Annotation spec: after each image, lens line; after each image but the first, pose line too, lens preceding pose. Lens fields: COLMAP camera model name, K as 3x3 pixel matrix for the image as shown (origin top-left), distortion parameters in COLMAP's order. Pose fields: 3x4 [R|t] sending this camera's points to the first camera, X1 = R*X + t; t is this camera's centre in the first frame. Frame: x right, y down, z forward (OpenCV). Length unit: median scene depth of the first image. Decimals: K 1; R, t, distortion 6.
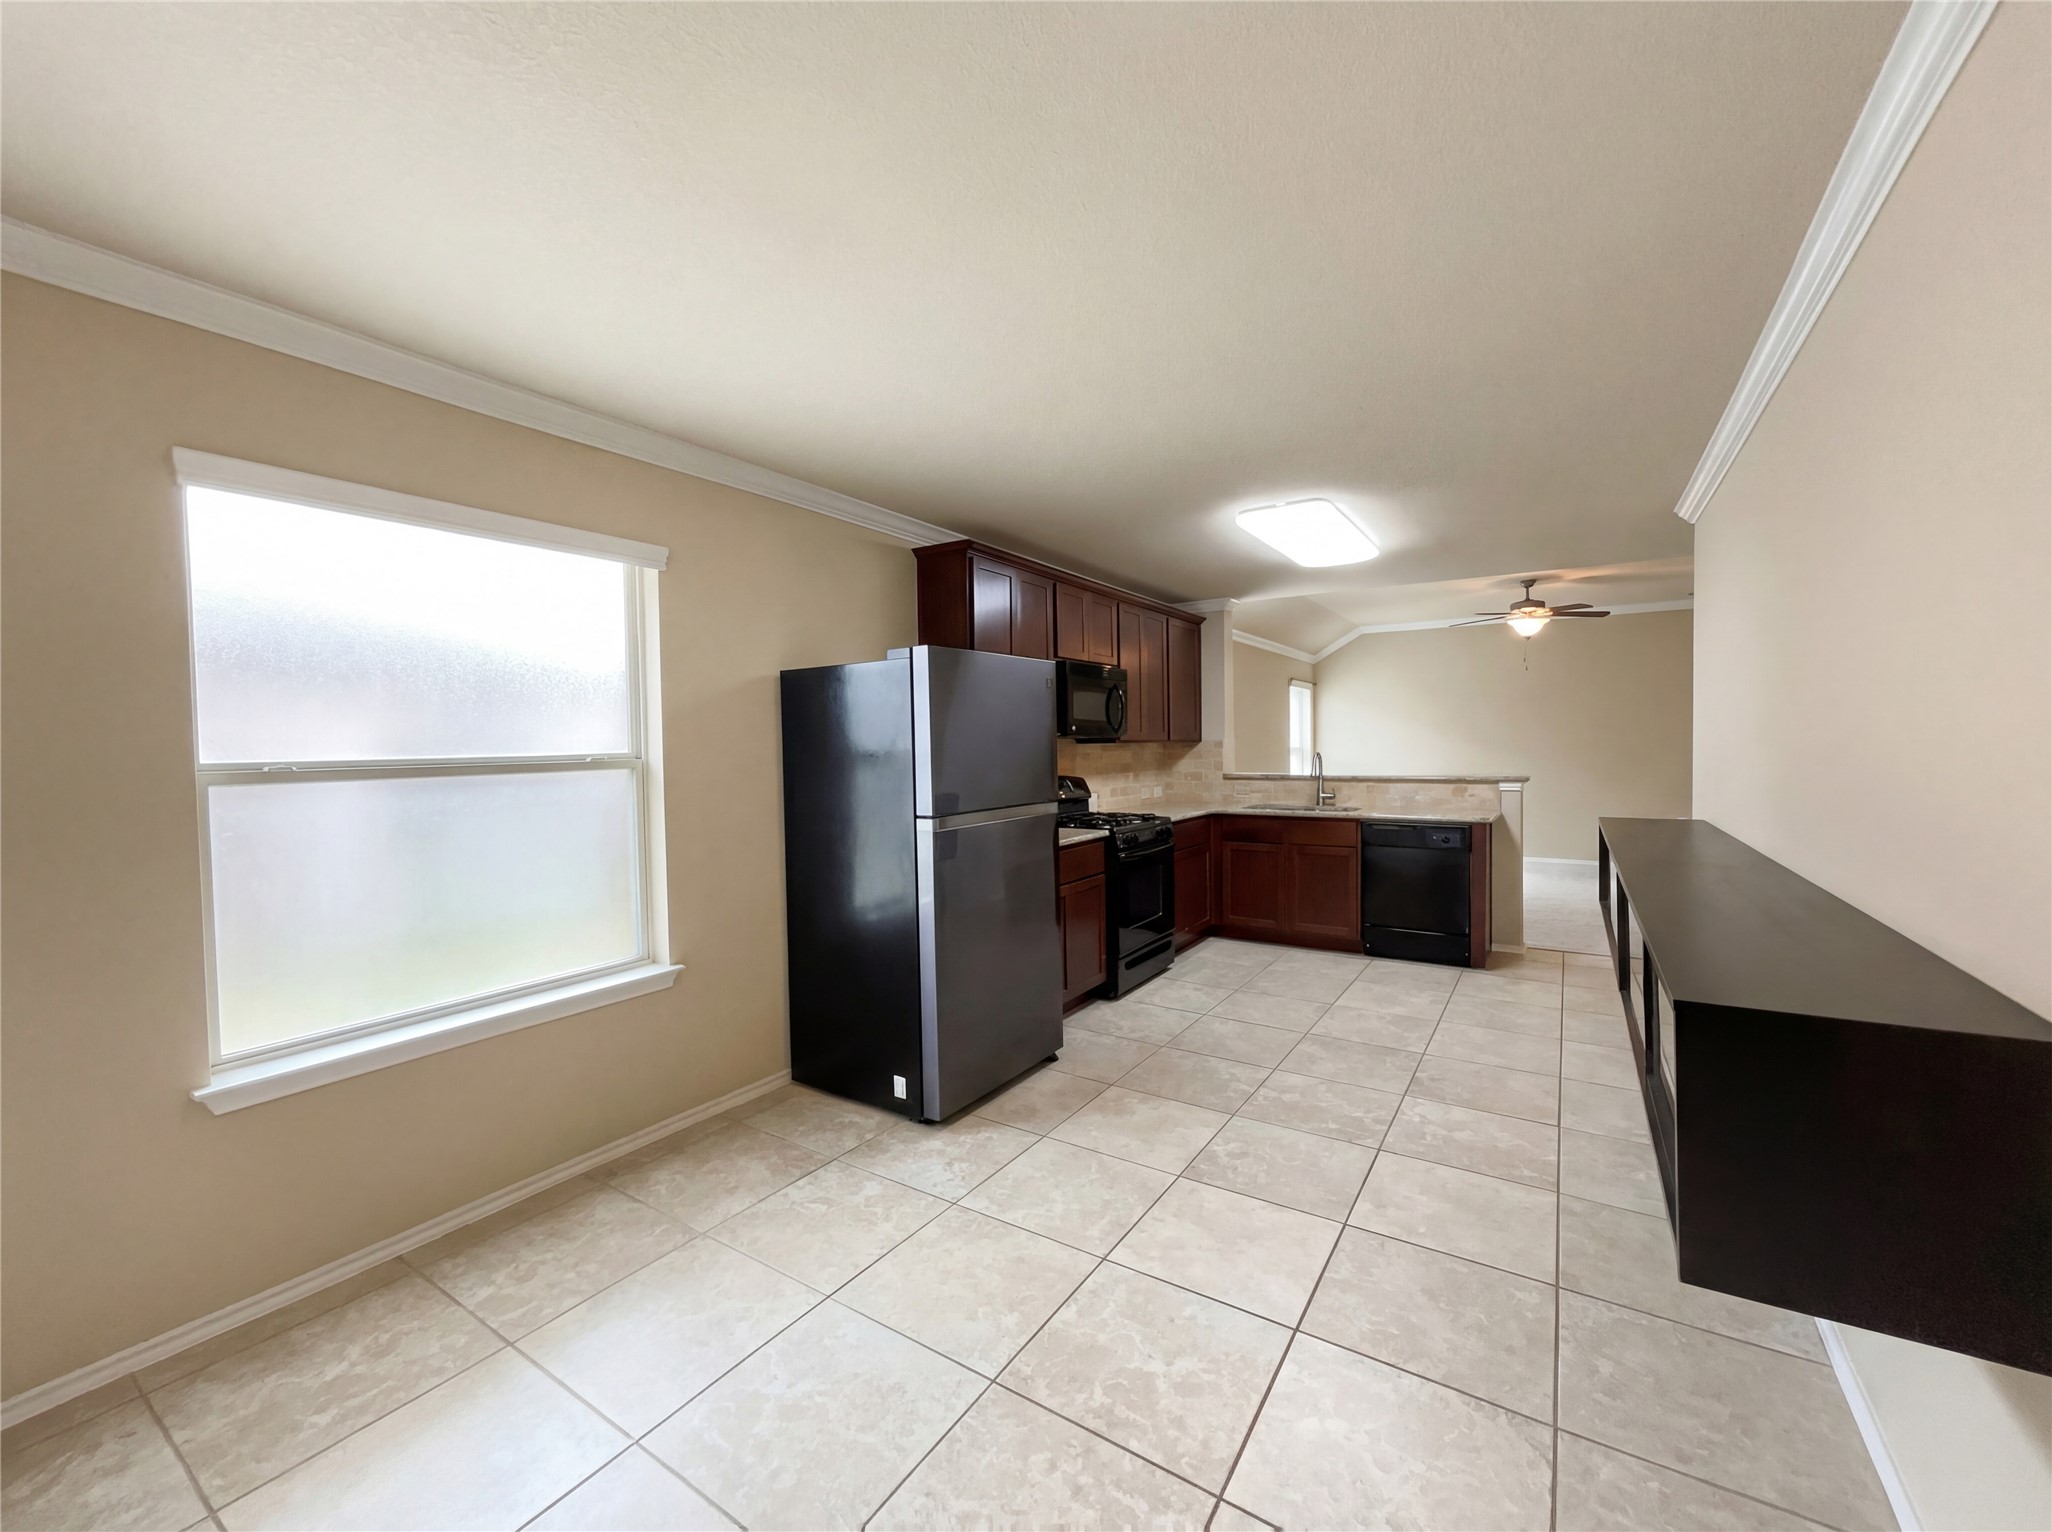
lens RADIAL K [[830.0, 0, 1027.4], [0, 830.0, 764.9], [0, 0, 1]] dist [0.000541, 0.000457]
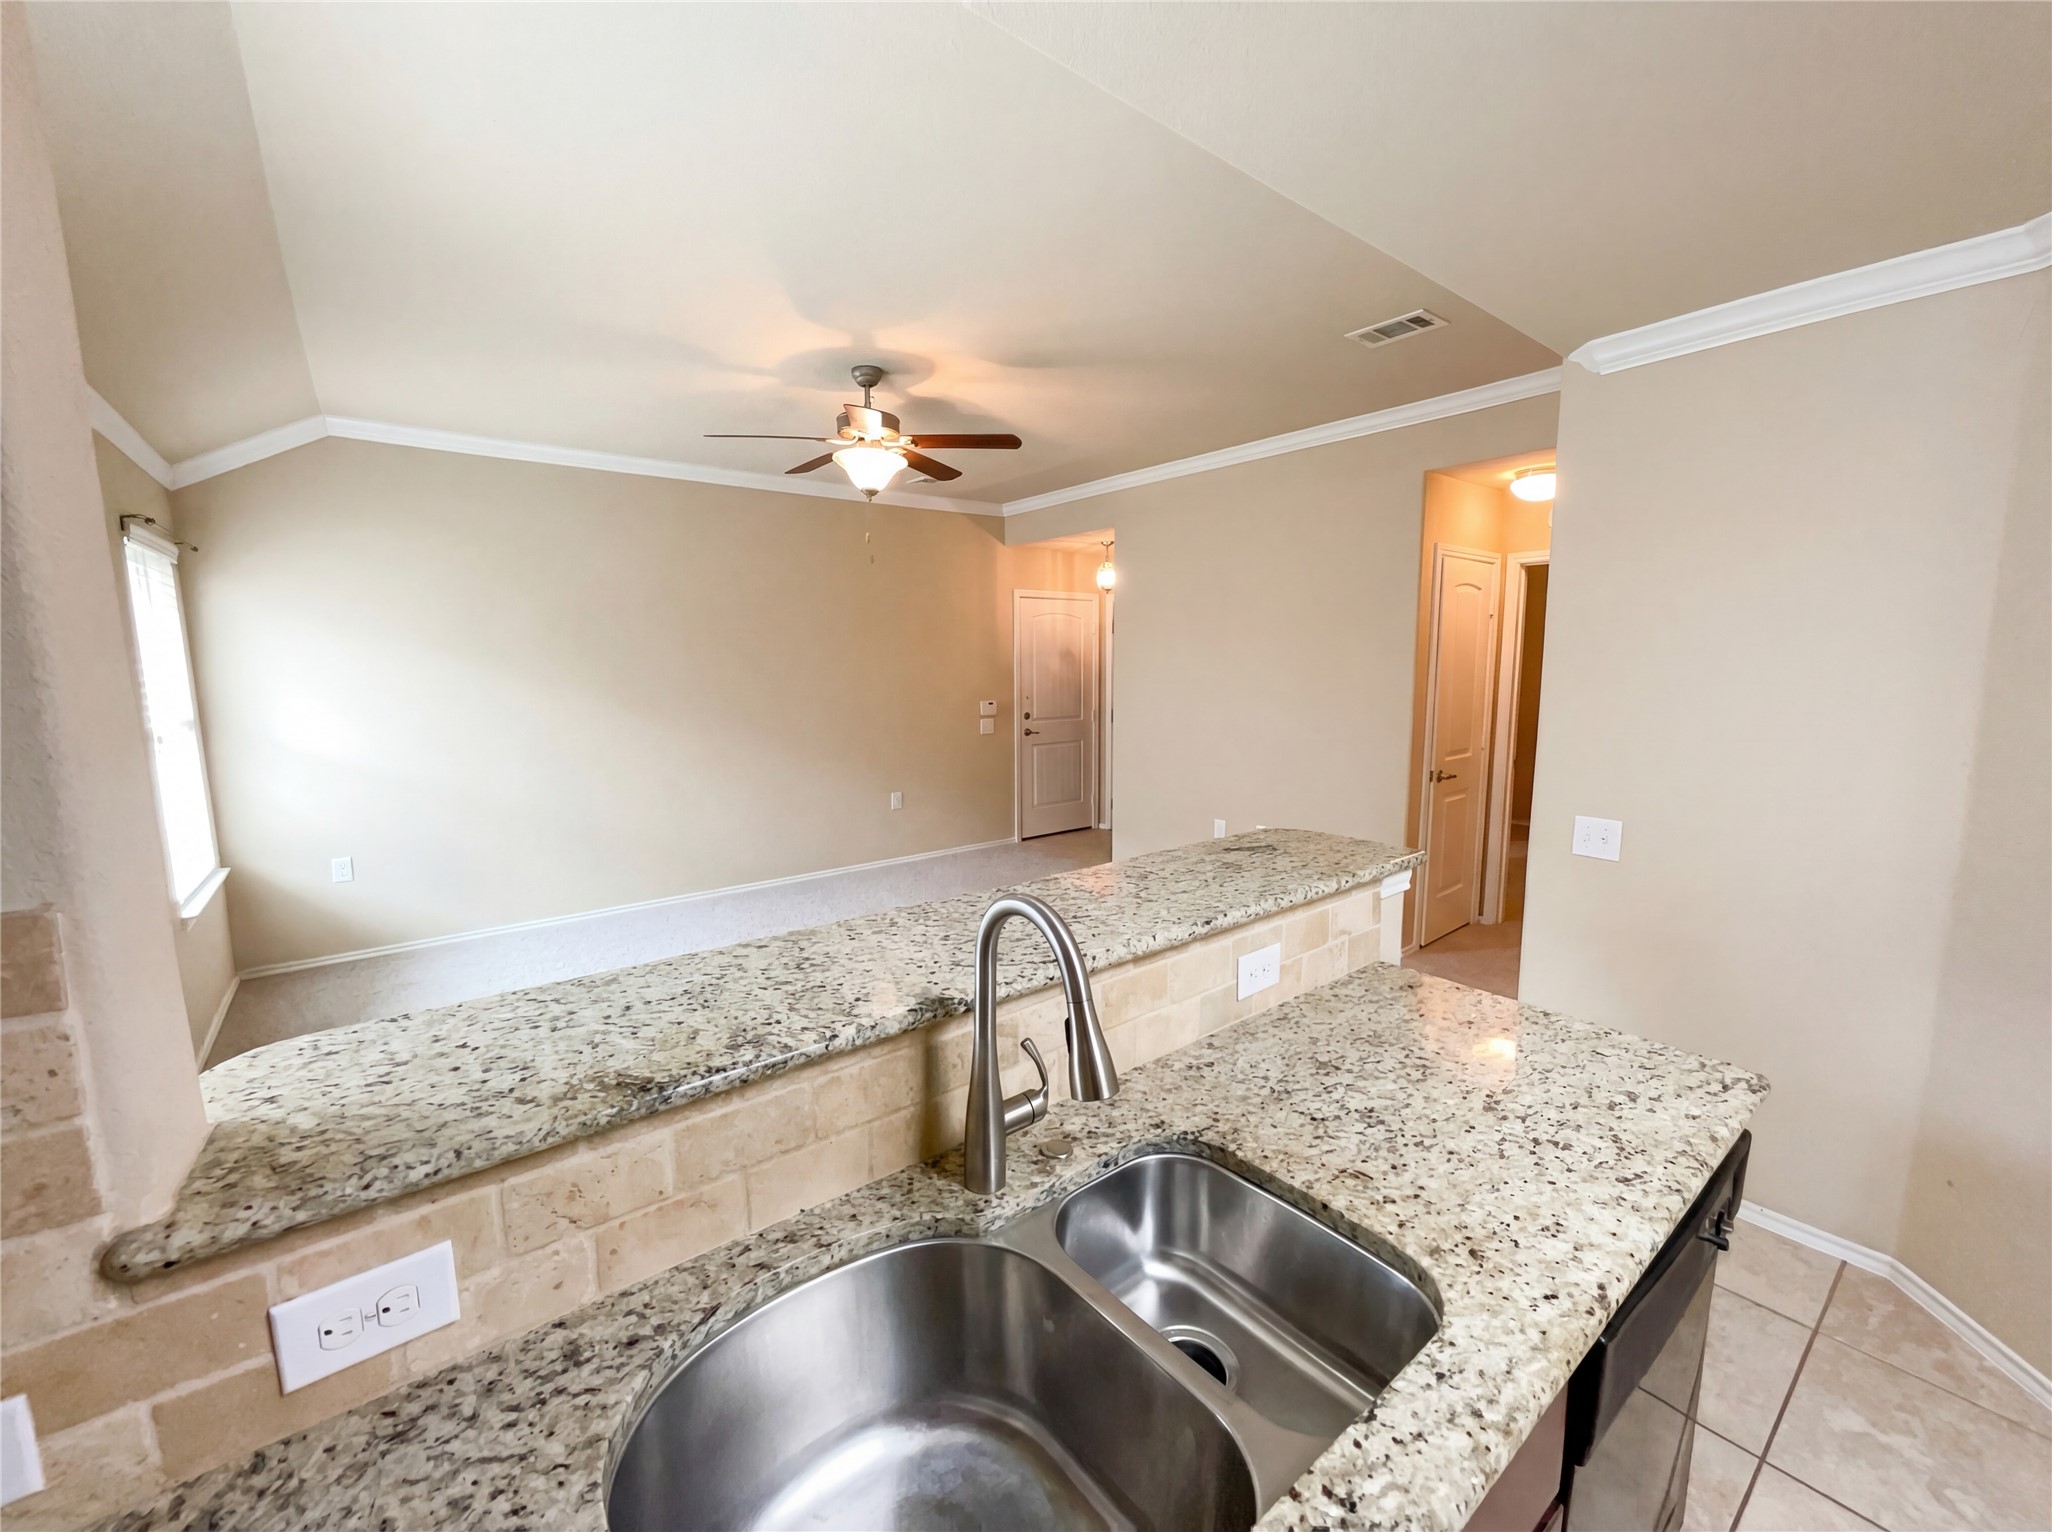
lens RADIAL K [[830.0, 0, 1027.4], [0, 830.0, 764.9], [0, 0, 1]] dist [0.000541, 0.000457]
pose [[0.325484, -0.109466, 0.939190, 0.226216], [0.028621, 0.993961, 0.105931, -0.060857], [-0.945114, -0.007599, 0.326652, 1.054603]]
